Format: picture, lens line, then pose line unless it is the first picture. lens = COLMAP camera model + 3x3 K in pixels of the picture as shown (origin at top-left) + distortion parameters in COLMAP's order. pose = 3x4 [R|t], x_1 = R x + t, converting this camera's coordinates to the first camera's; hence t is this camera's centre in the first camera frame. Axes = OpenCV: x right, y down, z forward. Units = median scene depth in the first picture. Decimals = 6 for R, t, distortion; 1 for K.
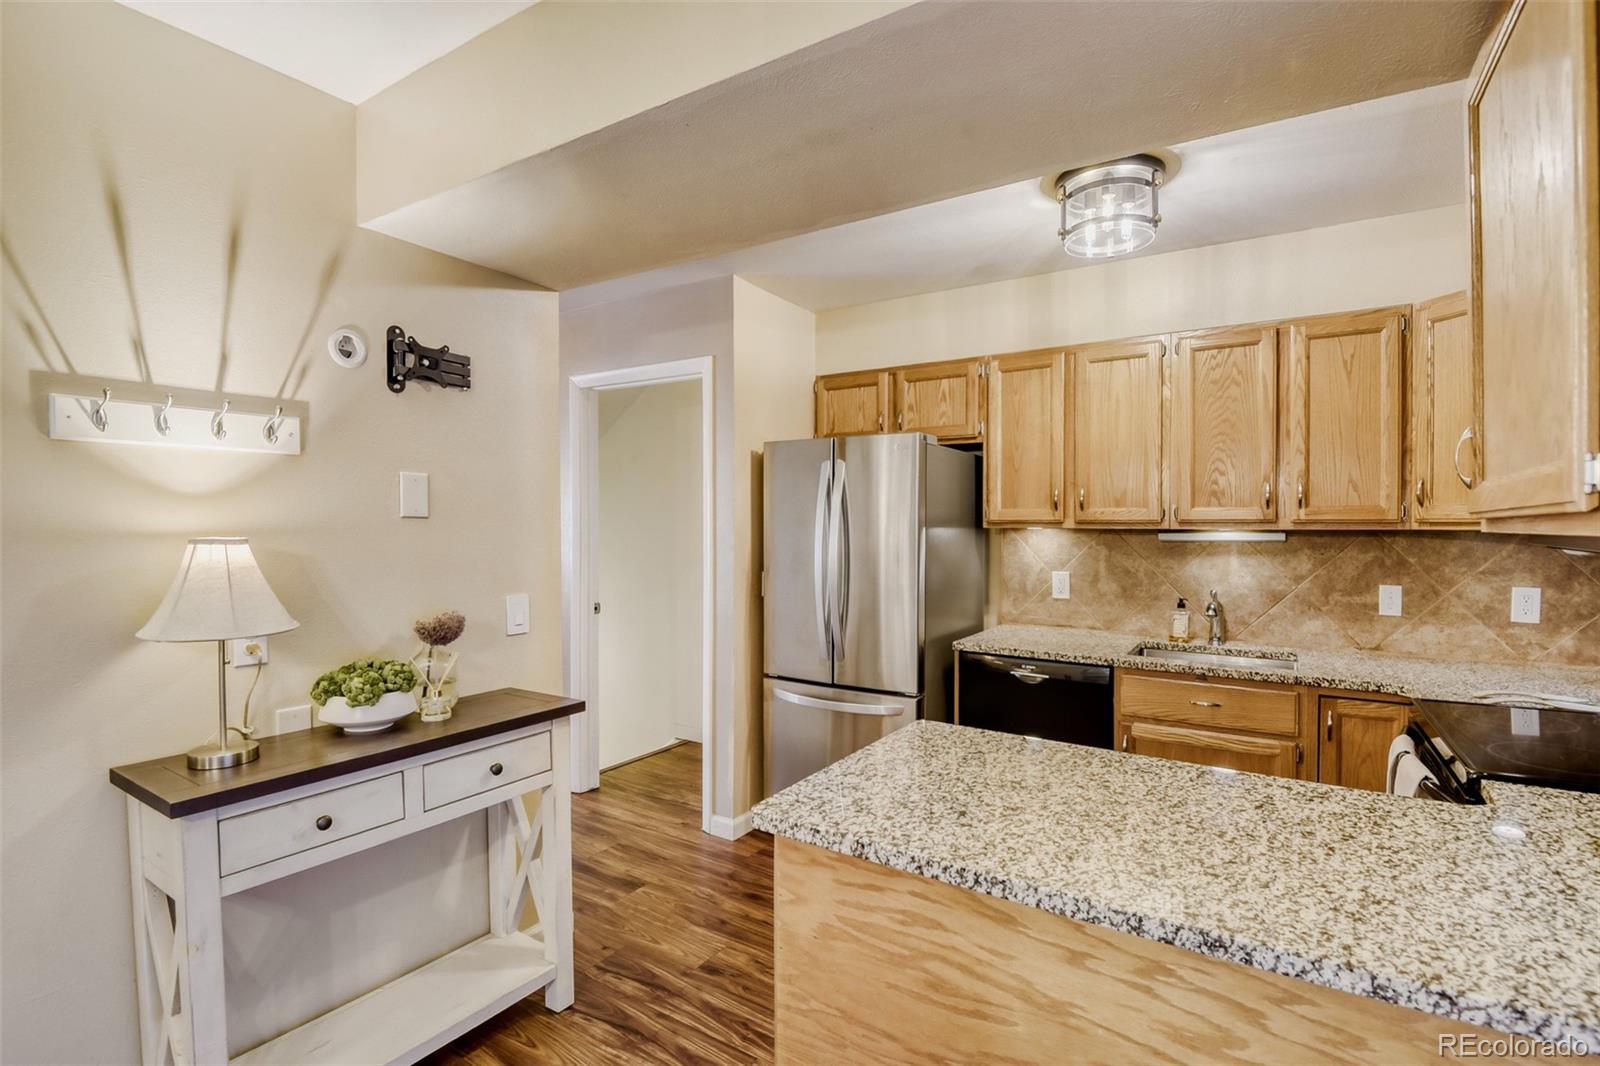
lens RADIAL K [[741.3, 0, 833.2], [0, 741.3, 554.1], [0, 0, 1]] dist [0.001328, -0.008087]
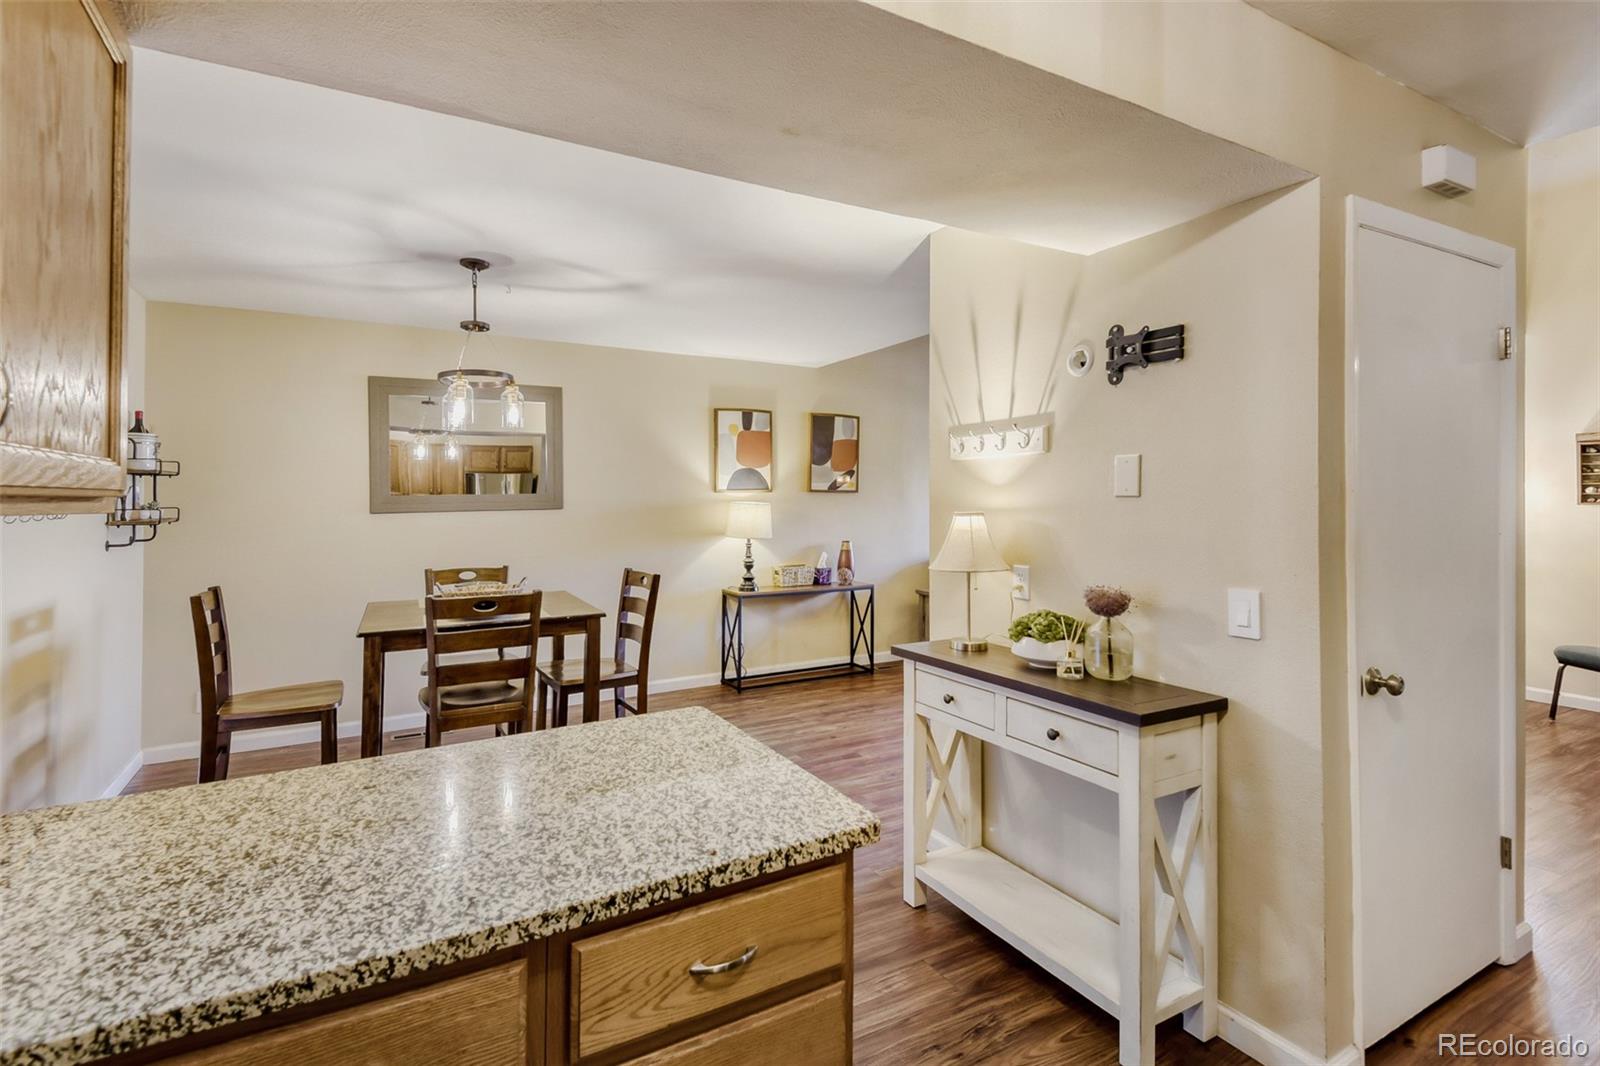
lens RADIAL K [[741.3, 0, 758.3], [0, 741.3, 497.1], [0, 0, 1]] dist [0.001328, -0.008087]
pose [[-0.513116, -0.012761, -0.858225, 0.623152], [-0.037580, 0.999265, 0.007610, -0.037142], [0.857496, 0.036157, -0.513218, 1.089097]]
